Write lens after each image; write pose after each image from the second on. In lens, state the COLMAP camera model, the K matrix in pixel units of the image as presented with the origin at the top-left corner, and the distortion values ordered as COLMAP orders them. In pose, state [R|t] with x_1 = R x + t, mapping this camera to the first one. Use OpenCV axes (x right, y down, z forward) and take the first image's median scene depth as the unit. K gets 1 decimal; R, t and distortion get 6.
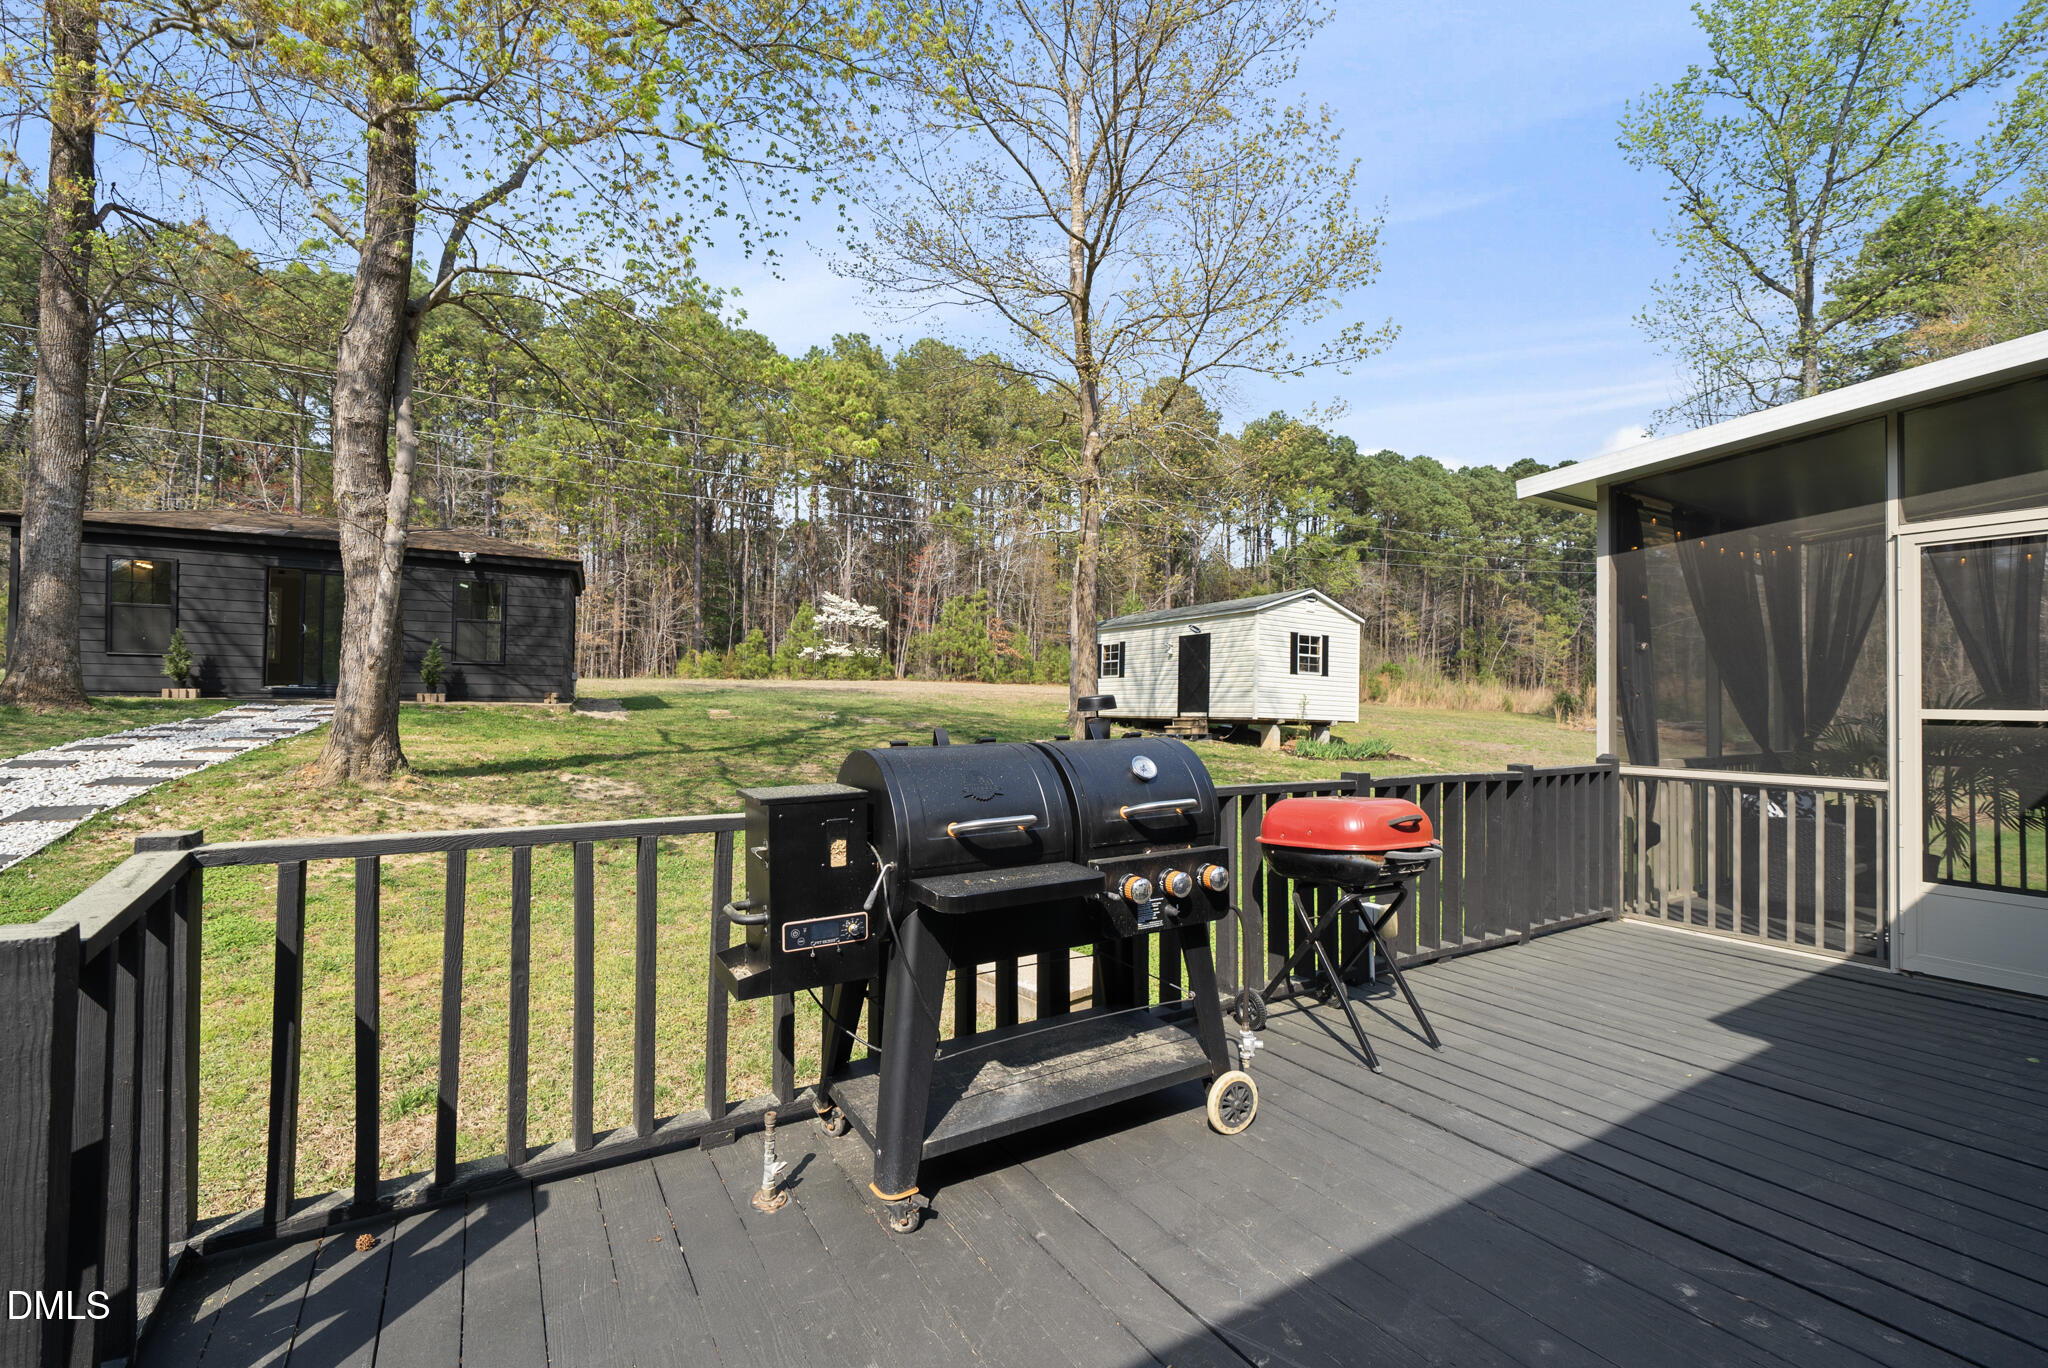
lens RADIAL K [[877.2, 0, 1015.1], [0, 877.2, 690.7], [0, 0, 1]] dist [-0.002339, -0.000519]
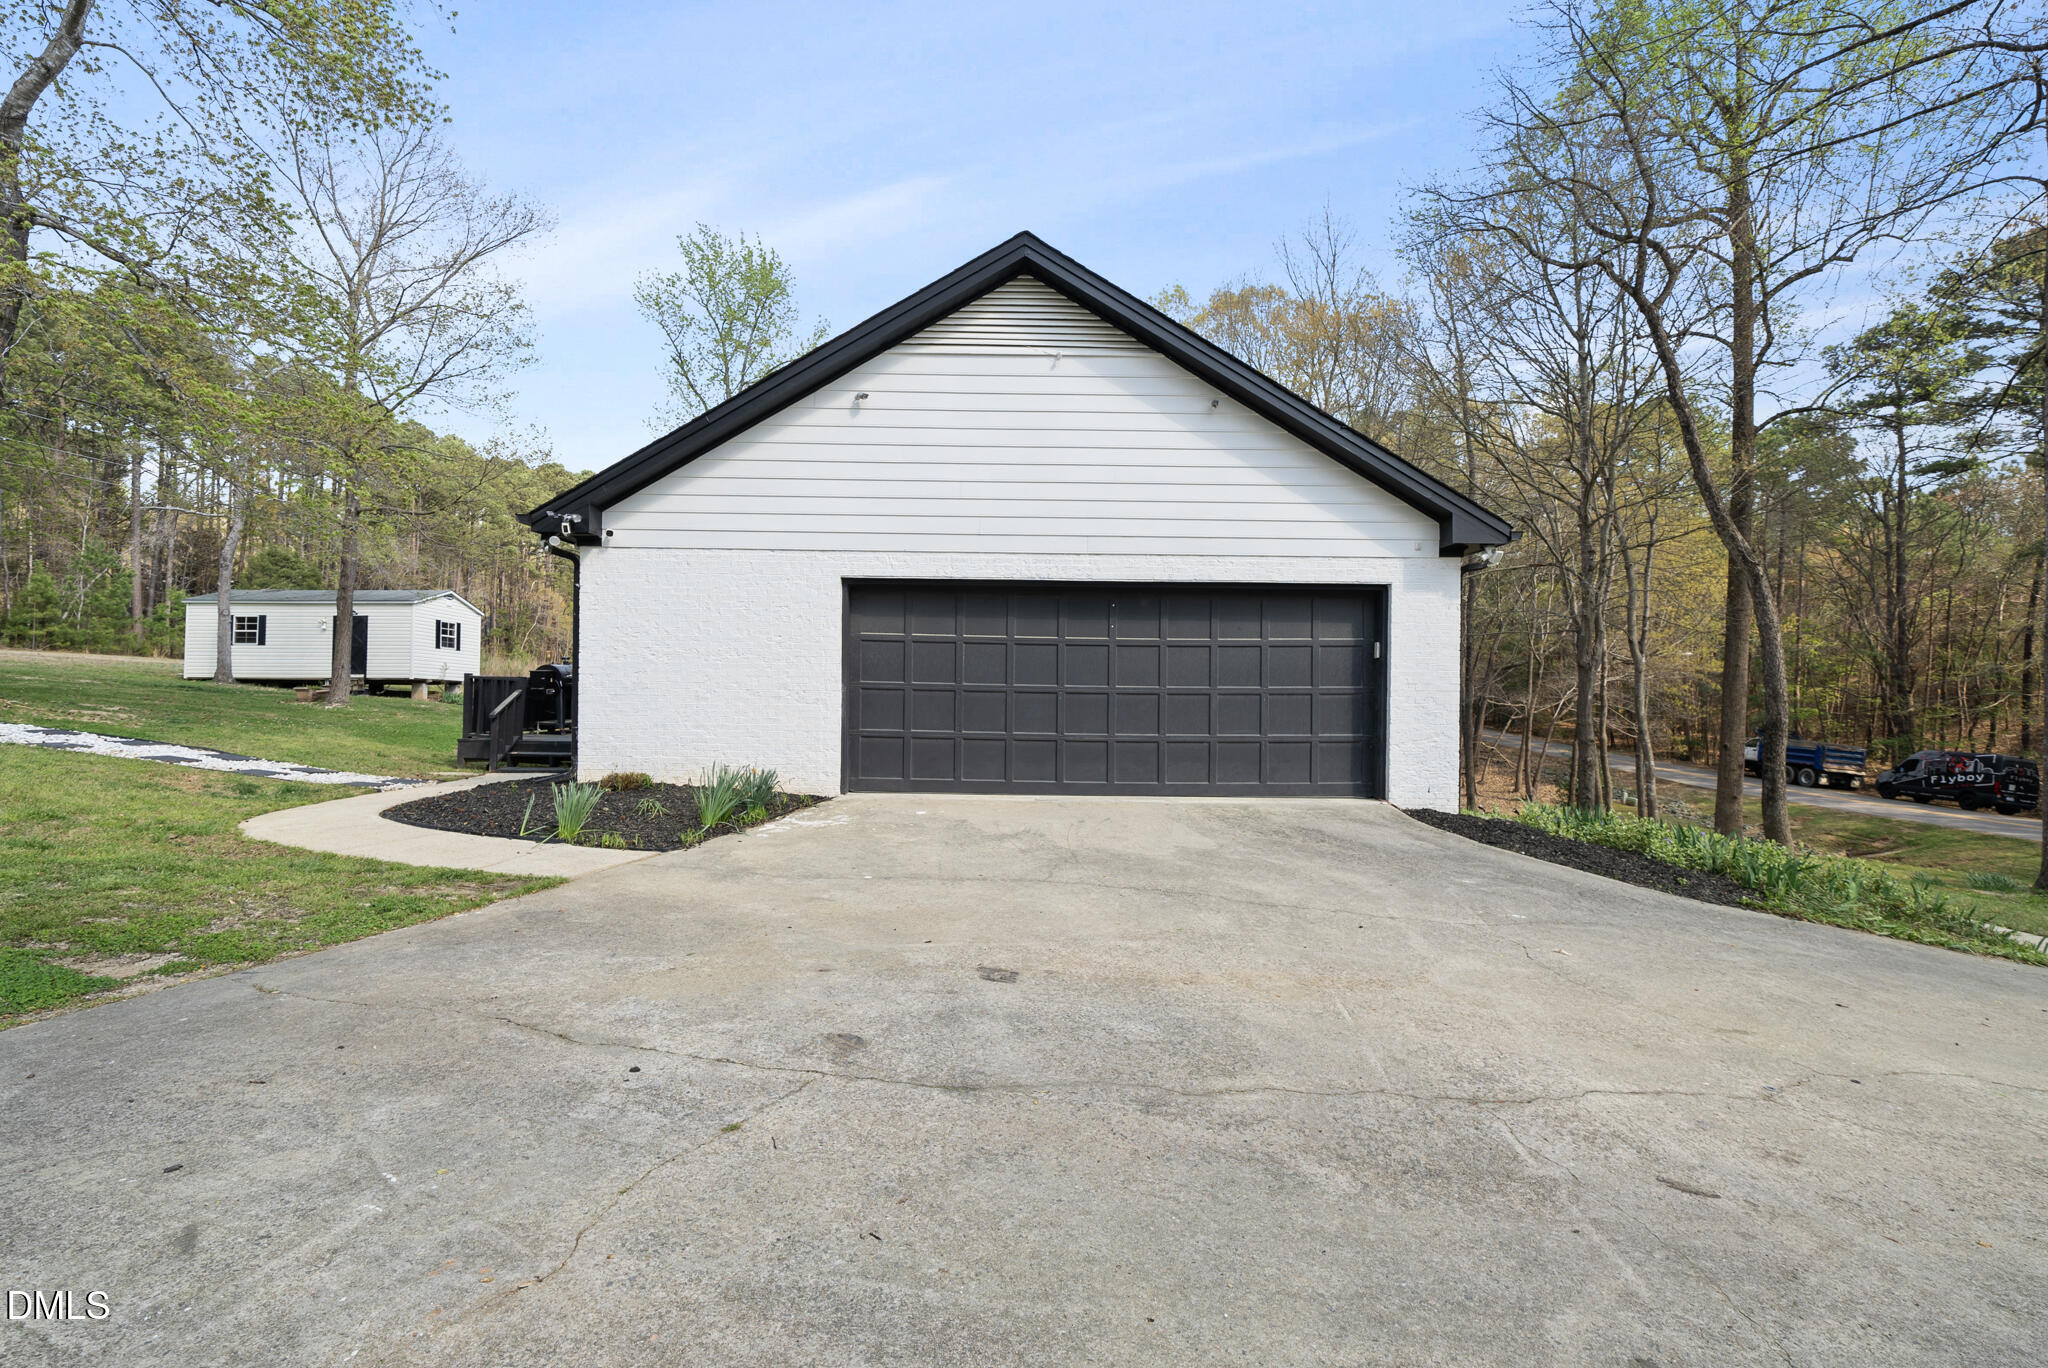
lens RADIAL K [[877.2, 0, 1016.4], [0, 877.2, 691.6], [0, 0, 1]] dist [-0.002339, -0.000519]
pose [[0.517698, -0.005269, 0.855547, -0.618615], [-0.017110, 0.999717, 0.016510, 0.017942], [-0.855392, -0.023186, 0.517462, -0.832322]]
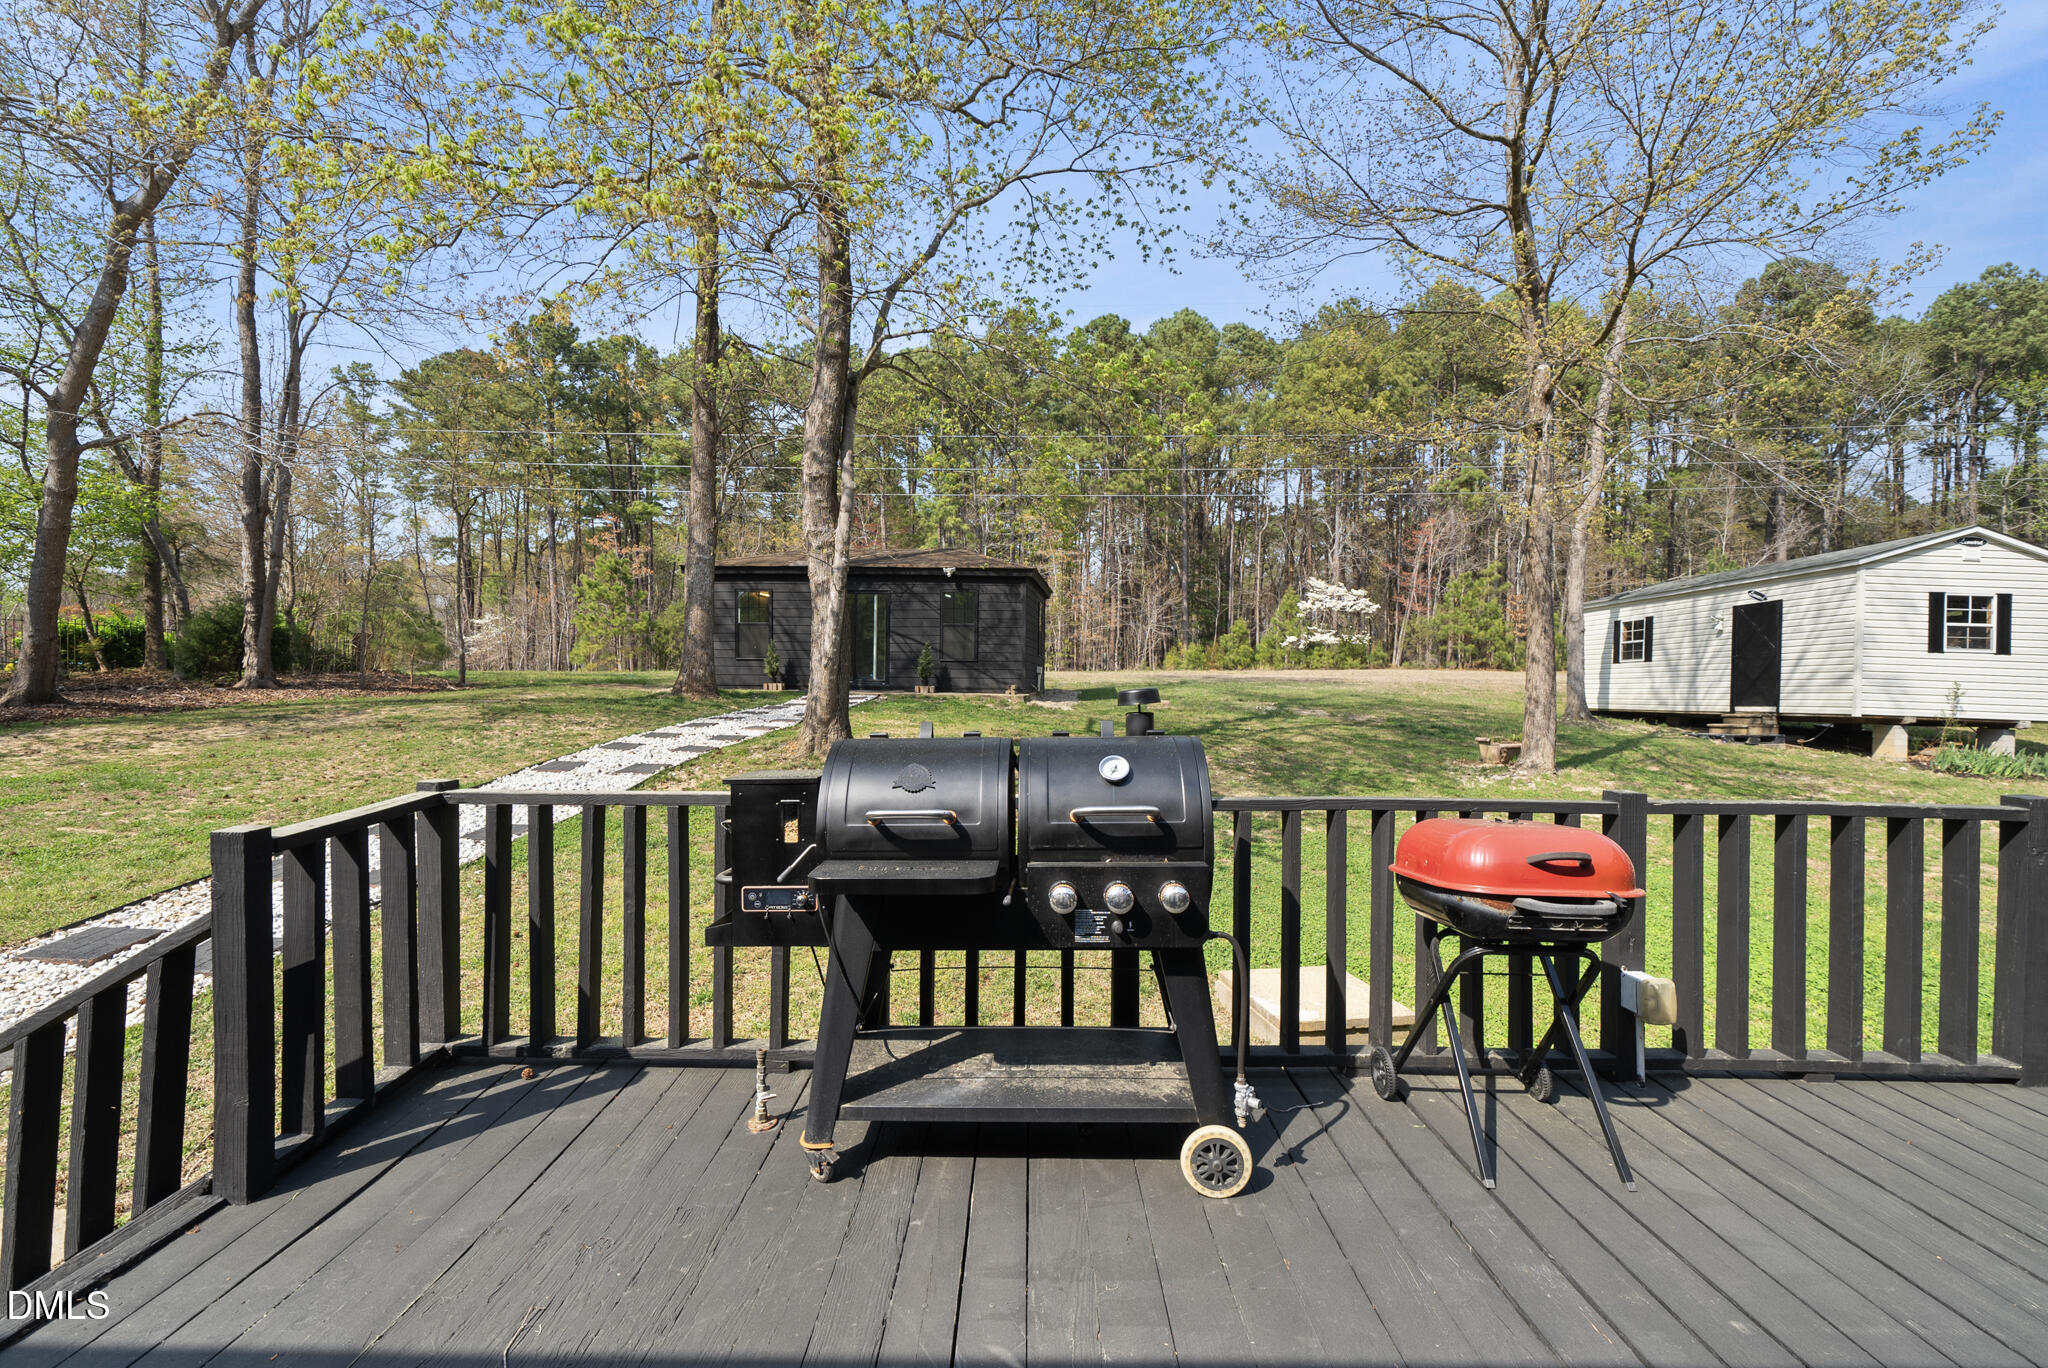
lens RADIAL K [[877.2, 0, 1010.6], [0, 877.2, 696.7], [0, 0, 1]] dist [-0.002339, -0.000519]
pose [[0.844983, 0.002322, -0.534789, 0.098360], [0.007360, 0.999845, 0.015971, -0.000316], [0.534743, -0.017431, 0.844835, 0.031971]]
